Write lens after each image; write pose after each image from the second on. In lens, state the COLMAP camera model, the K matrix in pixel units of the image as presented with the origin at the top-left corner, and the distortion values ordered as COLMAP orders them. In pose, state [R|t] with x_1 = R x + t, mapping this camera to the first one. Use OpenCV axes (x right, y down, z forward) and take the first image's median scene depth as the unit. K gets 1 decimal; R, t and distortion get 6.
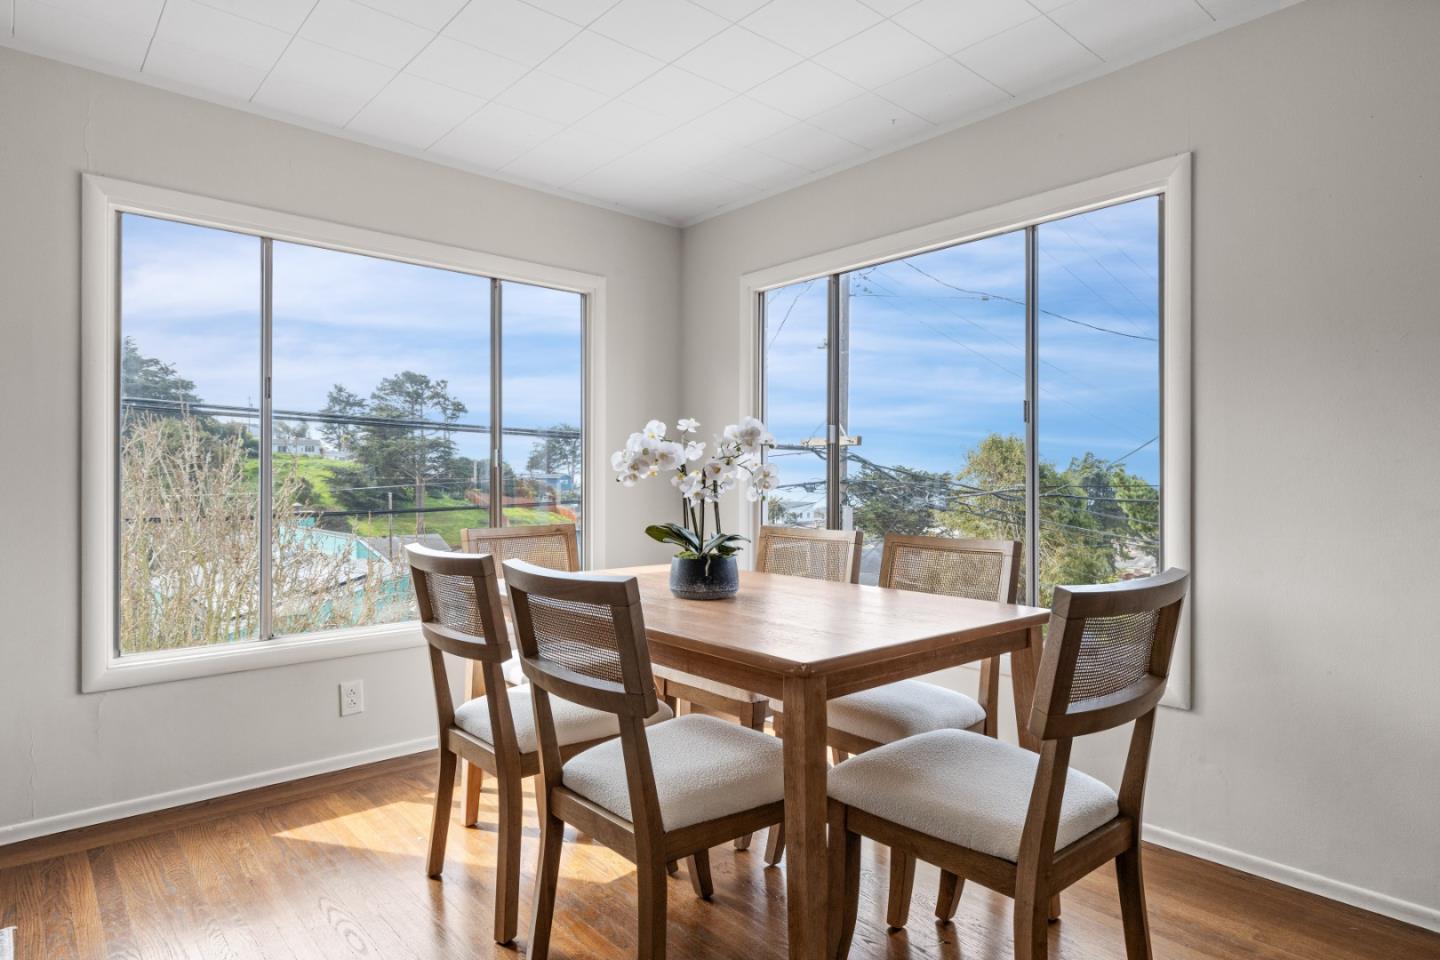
lens RADIAL K [[822.5, 0, 720.0], [0, 822.5, 480.0], [0, 0, 1]] dist [-0.008650, -0.000355]
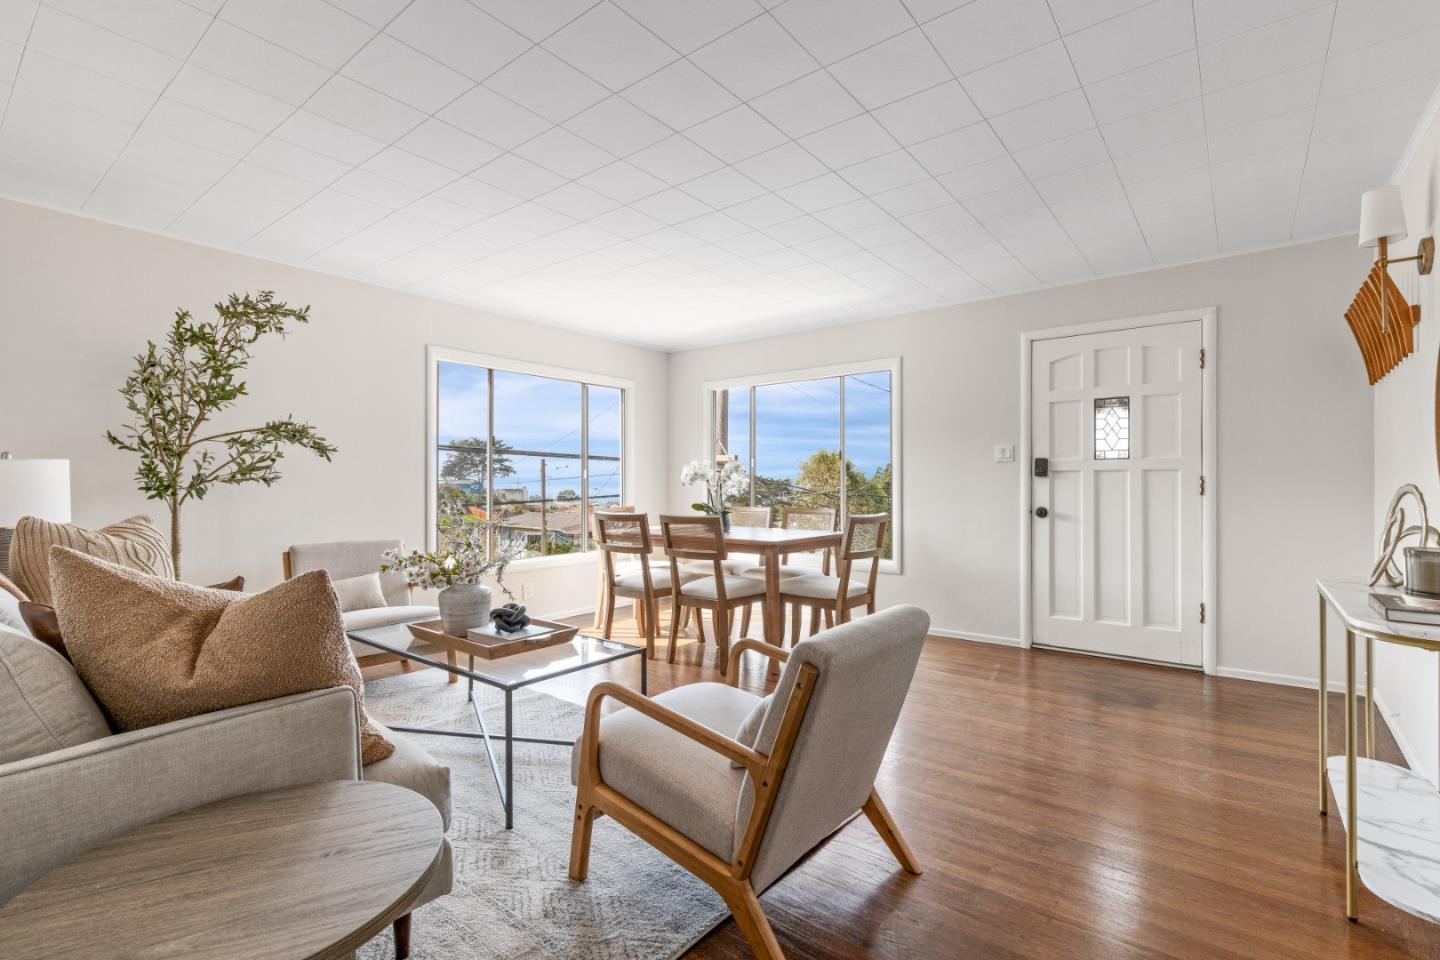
lens RADIAL K [[647.2, 0, 732.3], [0, 647.2, 475.9], [0, 0, 1]] dist [0.010941, -0.000013]
pose [[0.983006, -0.000002, 0.183571, -0.379845], [0.002446, 0.999911, -0.013090, -0.003095], [-0.183555, 0.013317, 0.982919, -1.073091]]
